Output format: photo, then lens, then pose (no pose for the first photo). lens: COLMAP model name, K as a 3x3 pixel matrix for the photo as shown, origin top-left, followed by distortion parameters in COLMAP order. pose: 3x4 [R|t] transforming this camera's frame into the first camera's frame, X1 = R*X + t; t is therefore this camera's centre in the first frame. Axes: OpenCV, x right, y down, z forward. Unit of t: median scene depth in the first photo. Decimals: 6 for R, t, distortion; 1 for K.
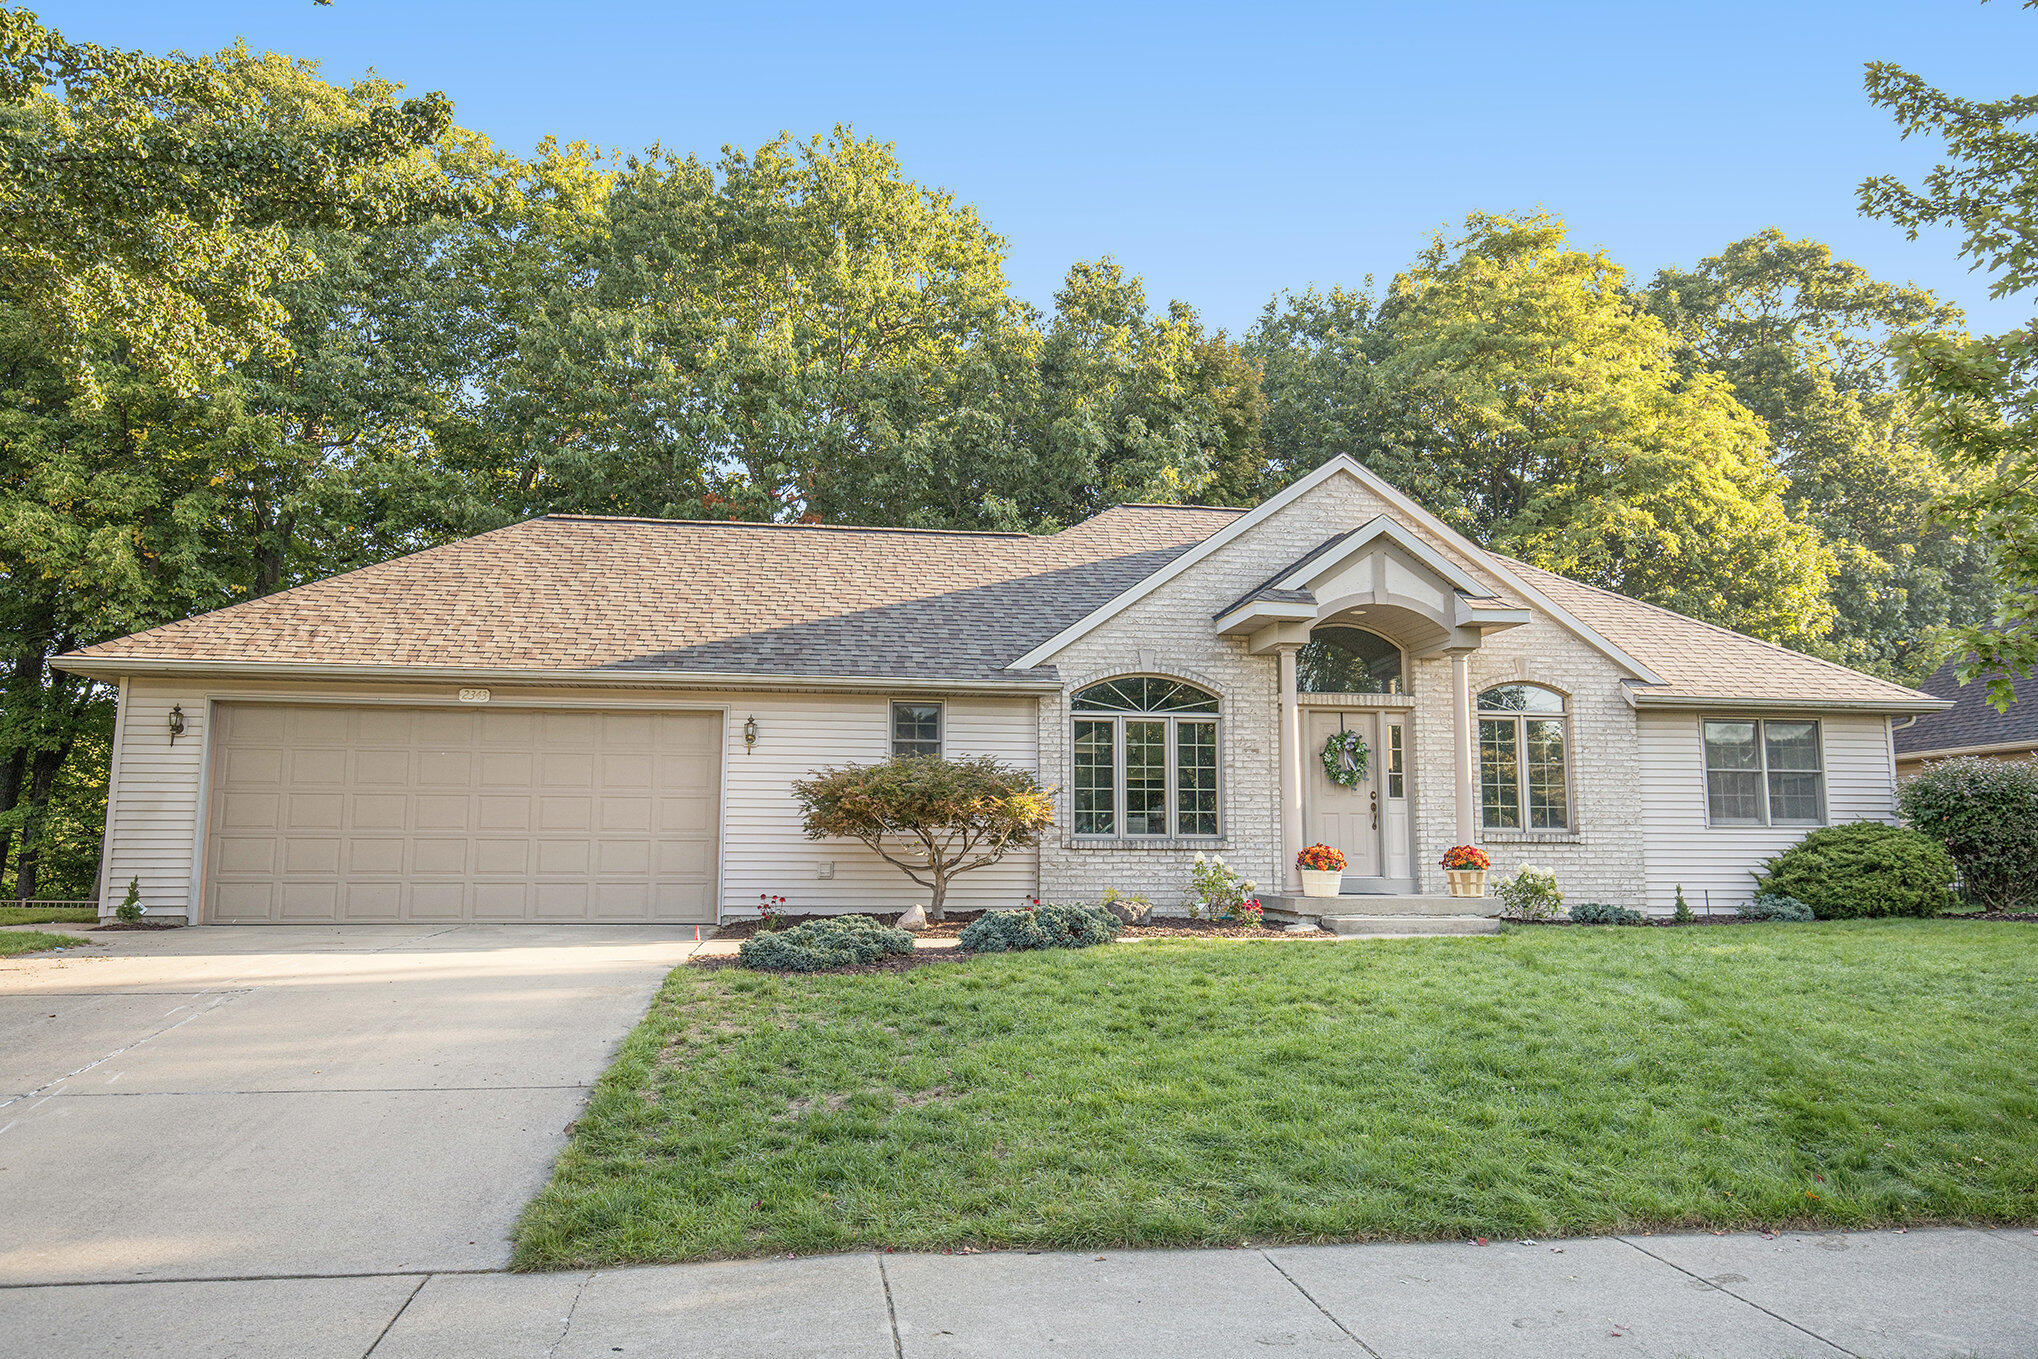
lens RADIAL K [[1419.1, 0, 1014.0], [0, 1419.1, 665.5], [0, 0, 1]] dist [0.009891, -0.015230]
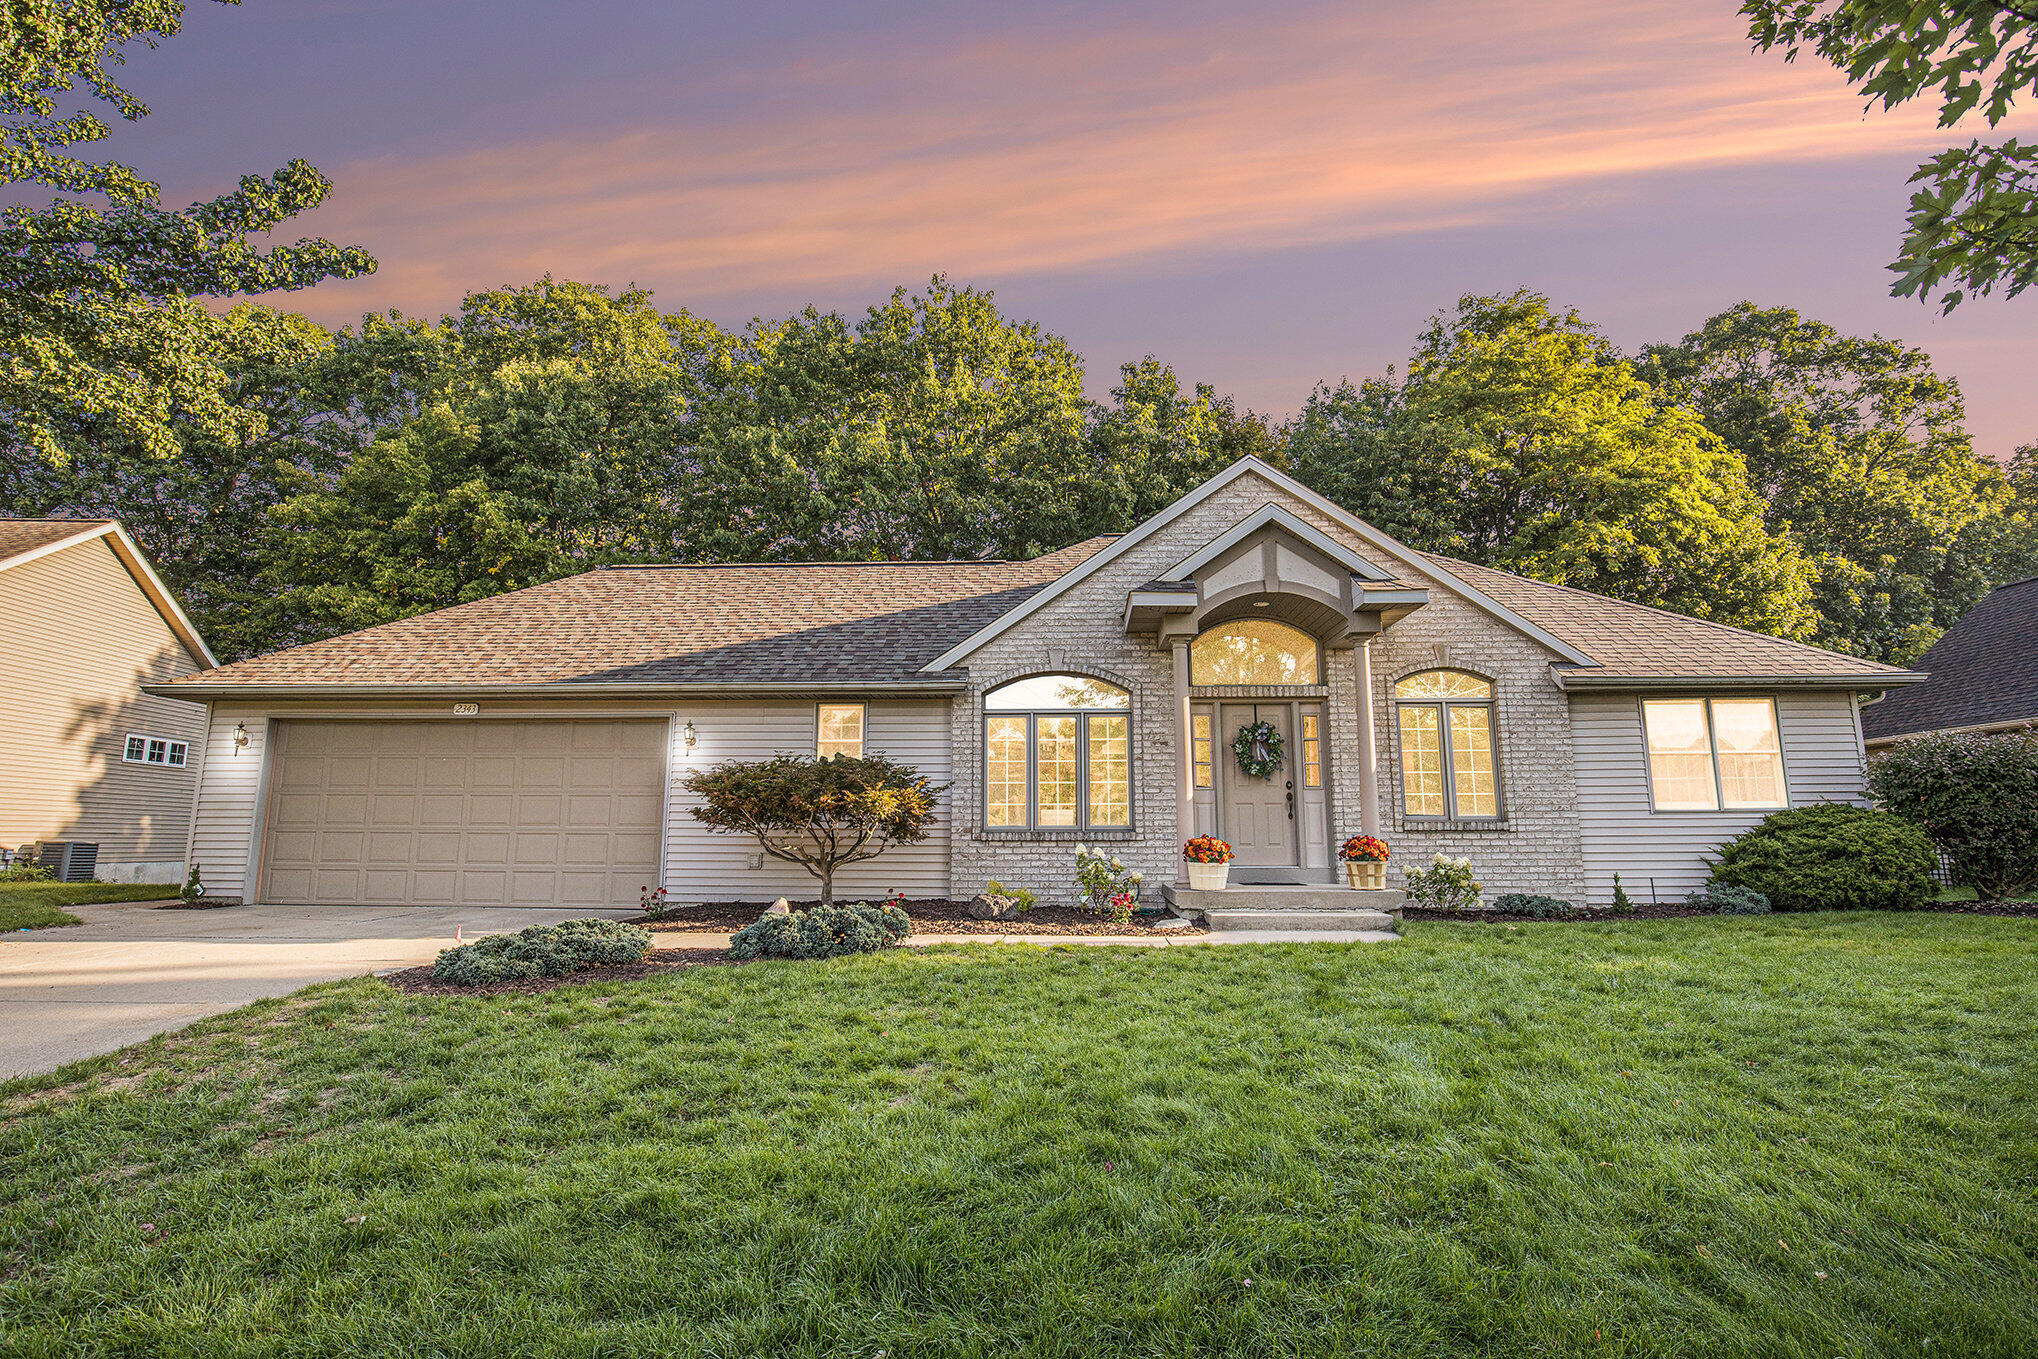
lens RADIAL K [[978.9, 0, 1019.2], [0, 978.9, 667.1], [0, 0, 1]] dist [-0.031542, 0.002501]
pose [[0.981435, -0.036990, -0.188194, 0.197715], [0.030077, 0.998769, -0.039457, 0.029028], [0.189422, 0.033064, 0.981339, 0.278028]]
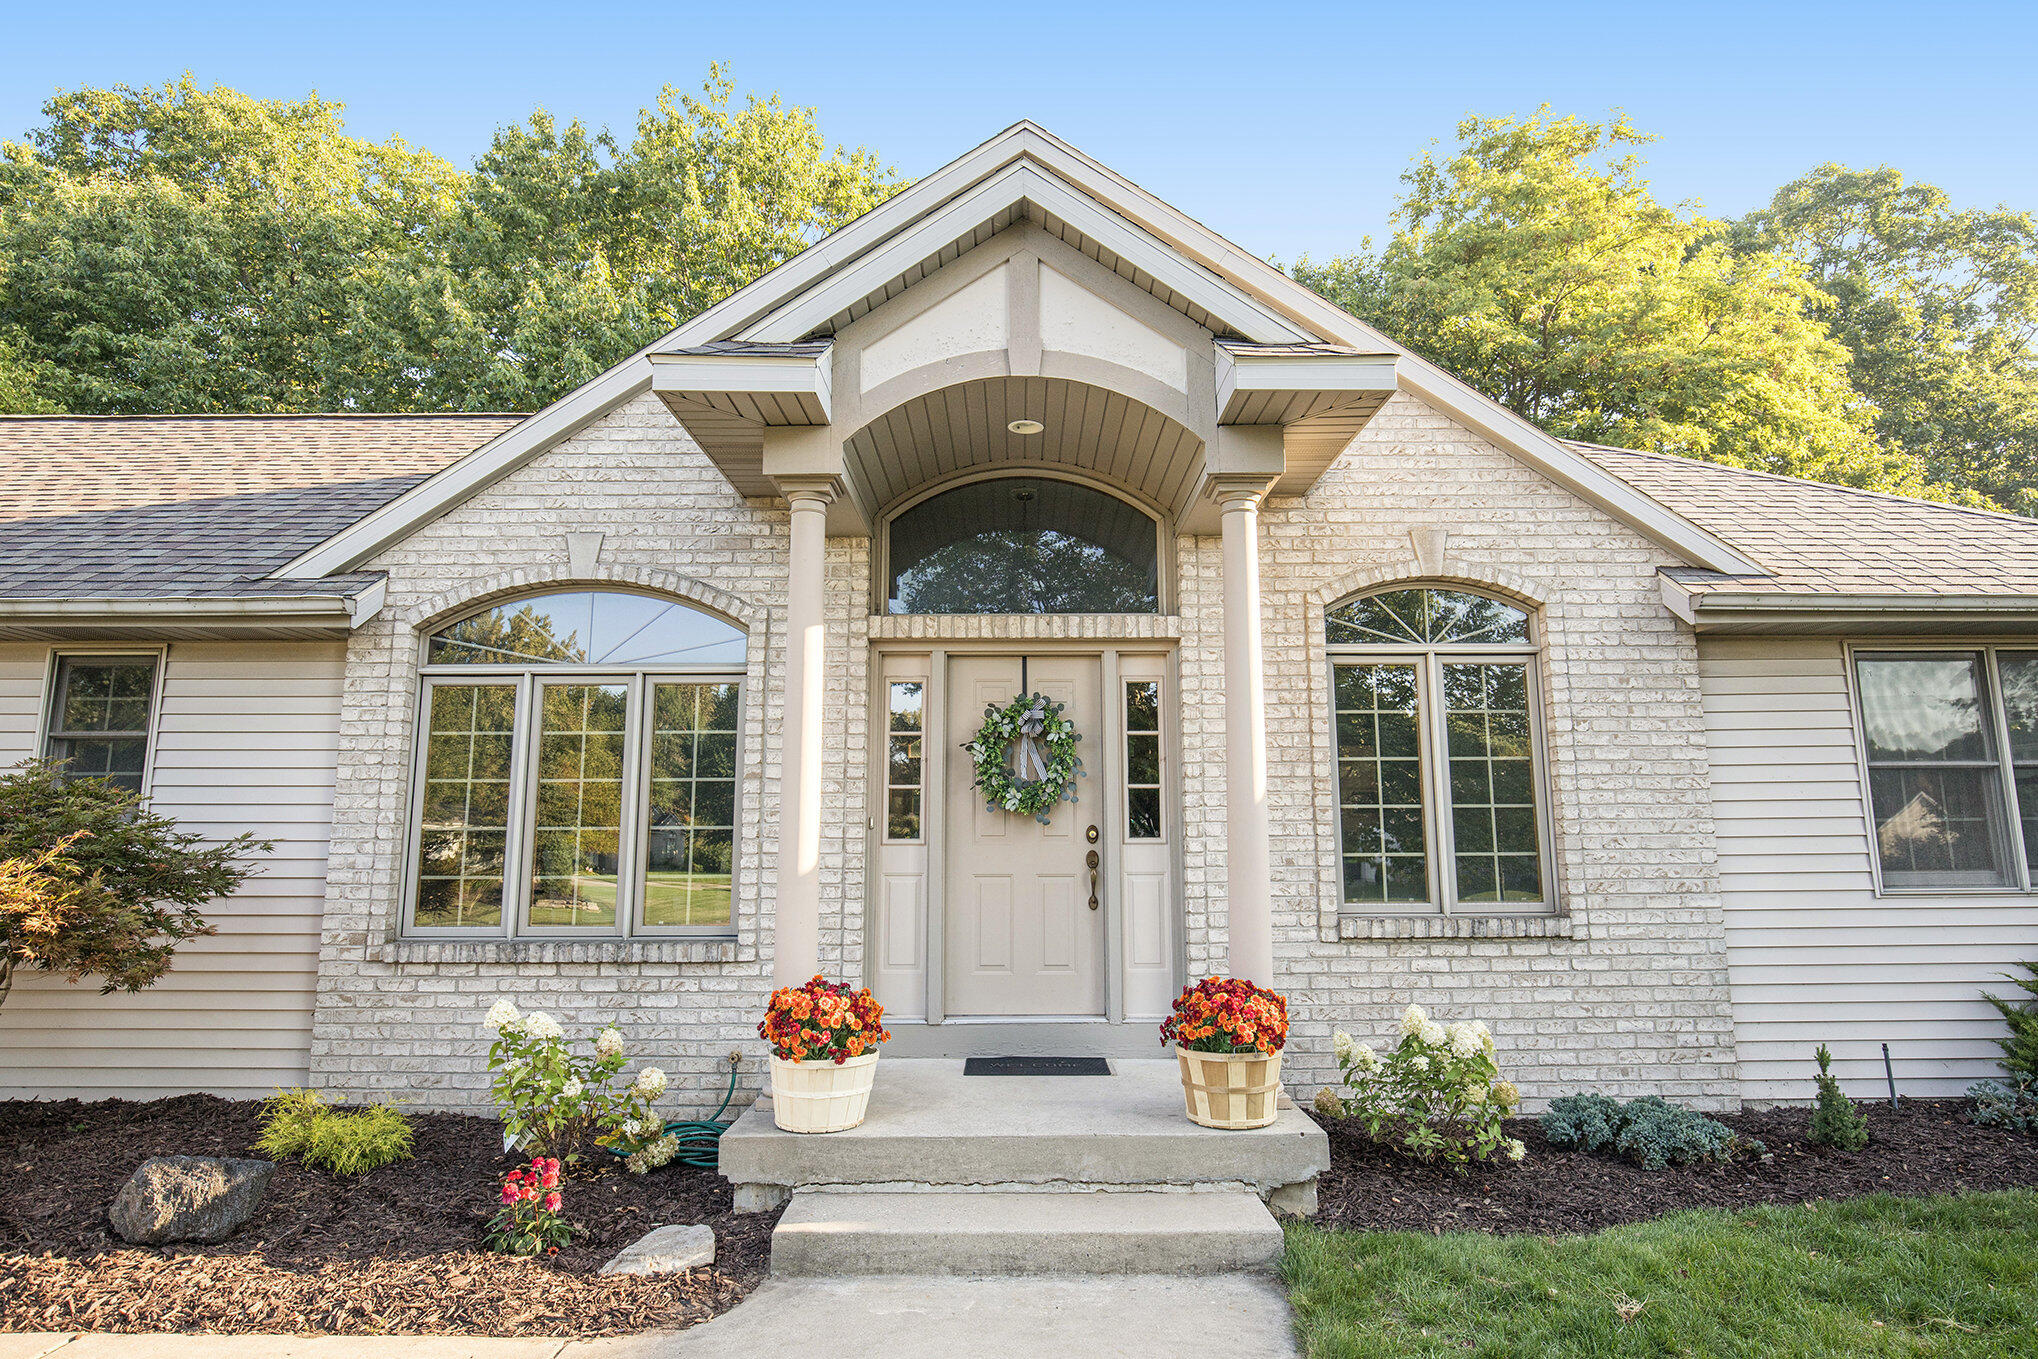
lens RADIAL K [[1101.8, 0, 1020.4], [0, 1101.8, 673.5], [0, 0, 1]] dist [-0.017404, 0.000867]
pose [[0.990302, -0.029603, -0.135738, 0.278814], [0.026851, 0.999396, -0.022060, 0.046730], [0.136310, 0.018201, 0.990499, 0.642320]]
